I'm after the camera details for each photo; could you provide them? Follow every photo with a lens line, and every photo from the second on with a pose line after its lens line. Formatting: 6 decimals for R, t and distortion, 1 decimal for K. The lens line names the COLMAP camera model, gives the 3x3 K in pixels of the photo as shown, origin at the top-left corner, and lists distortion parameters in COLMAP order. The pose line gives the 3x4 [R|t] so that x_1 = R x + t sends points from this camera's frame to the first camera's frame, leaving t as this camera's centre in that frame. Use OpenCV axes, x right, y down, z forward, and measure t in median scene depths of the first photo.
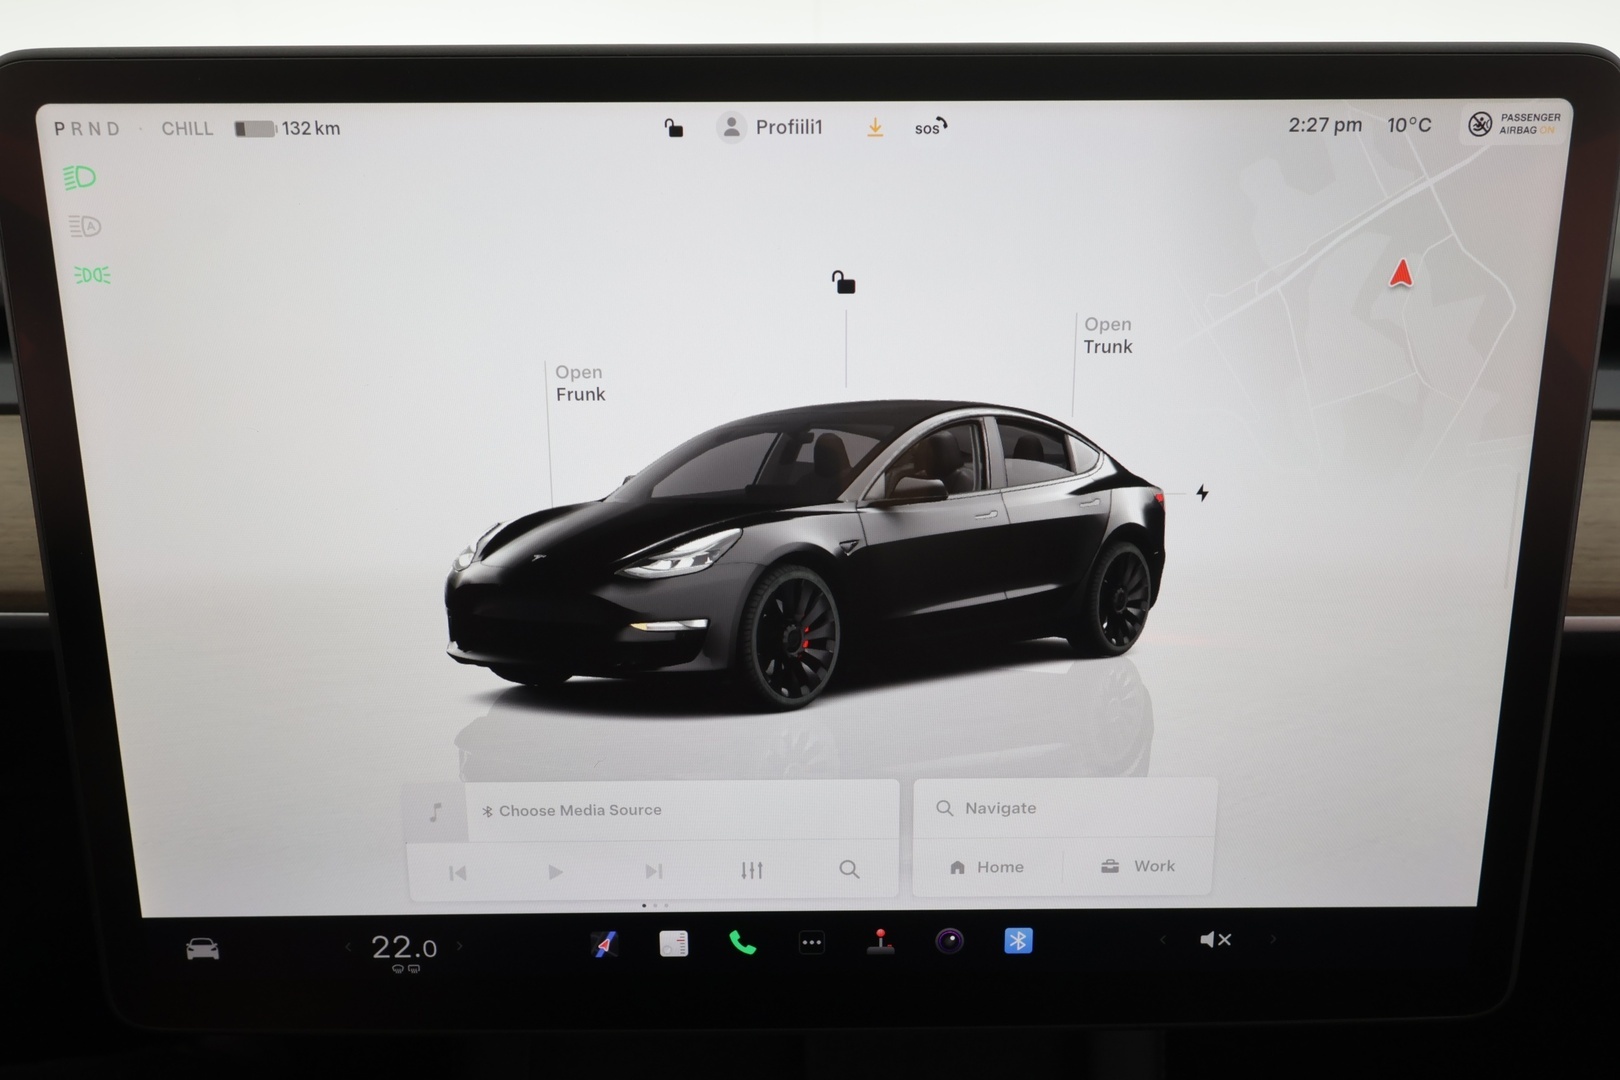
lens RADIAL K [[1122.1, 0, 810.0], [0, 1122.1, 540.0], [0, 0, 1]] dist [-0.036629, 0.045321]
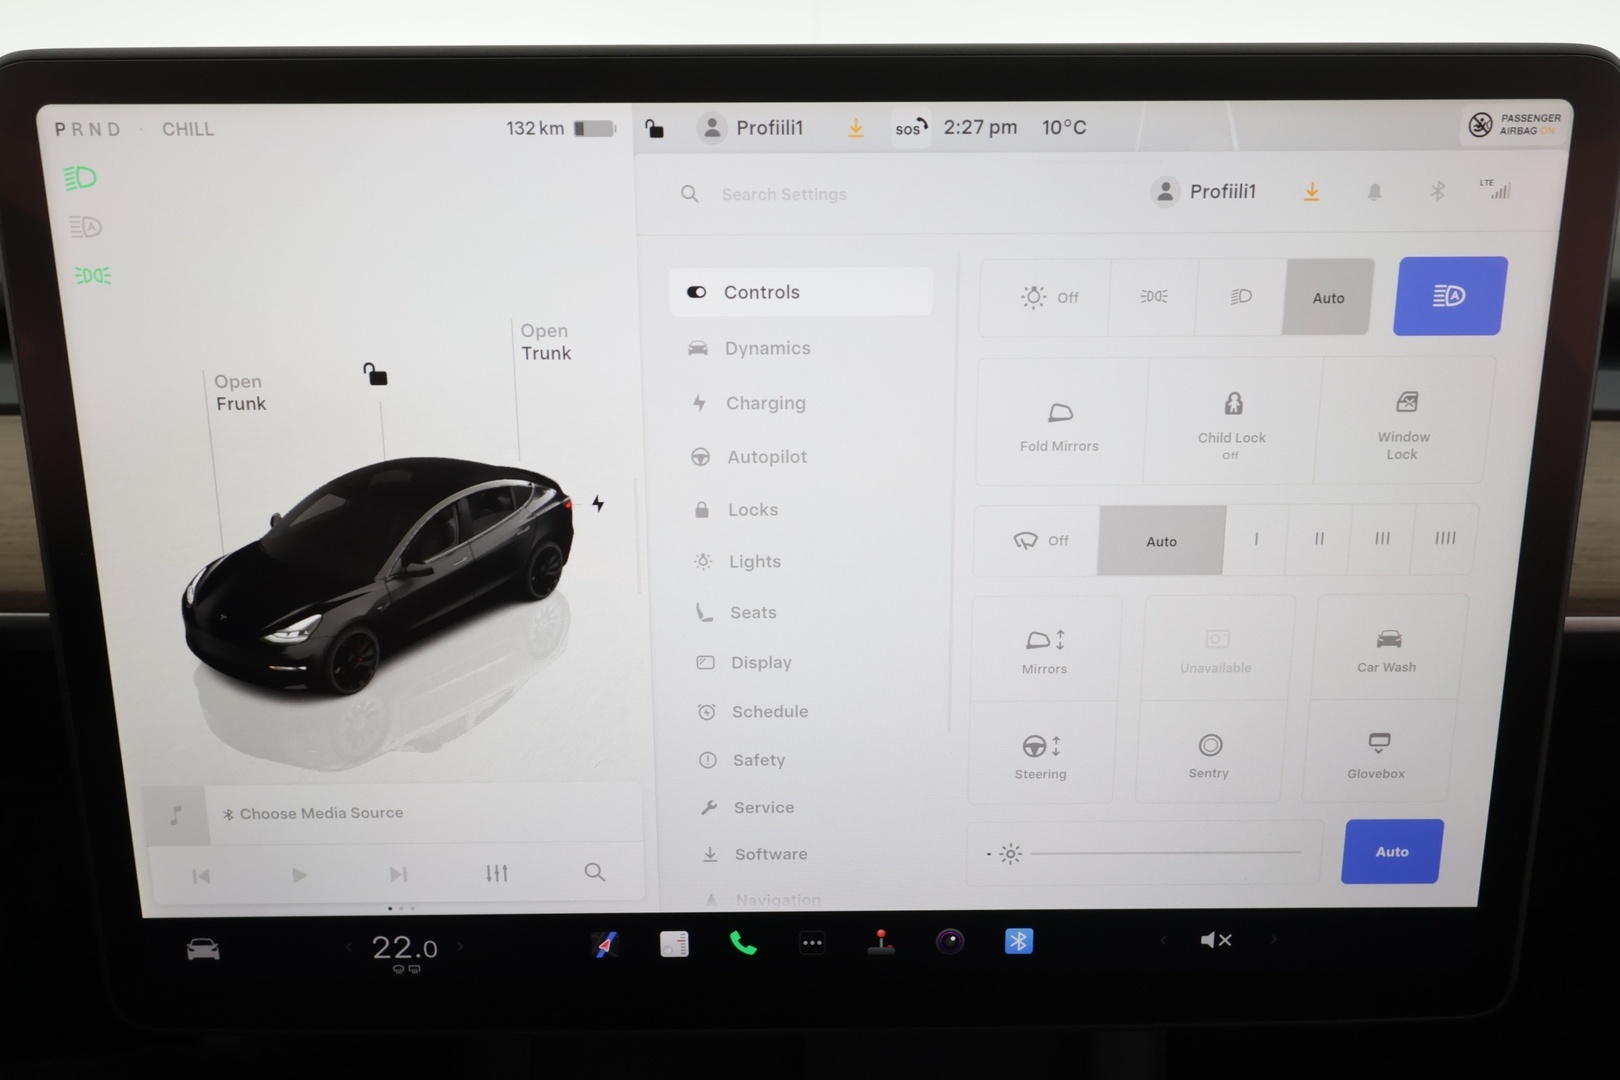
lens RADIAL K [[1117.3, 0, 808.0], [0, 1117.3, 539.9], [0, 0, 1]] dist [-0.006125, -0.000711]
pose [[0.999999, -0.000215, -0.001197, 0.229397], [0.000215, 1.000000, -0.000262, -0.002677], [0.001197, 0.000262, 0.999999, 0.001637]]
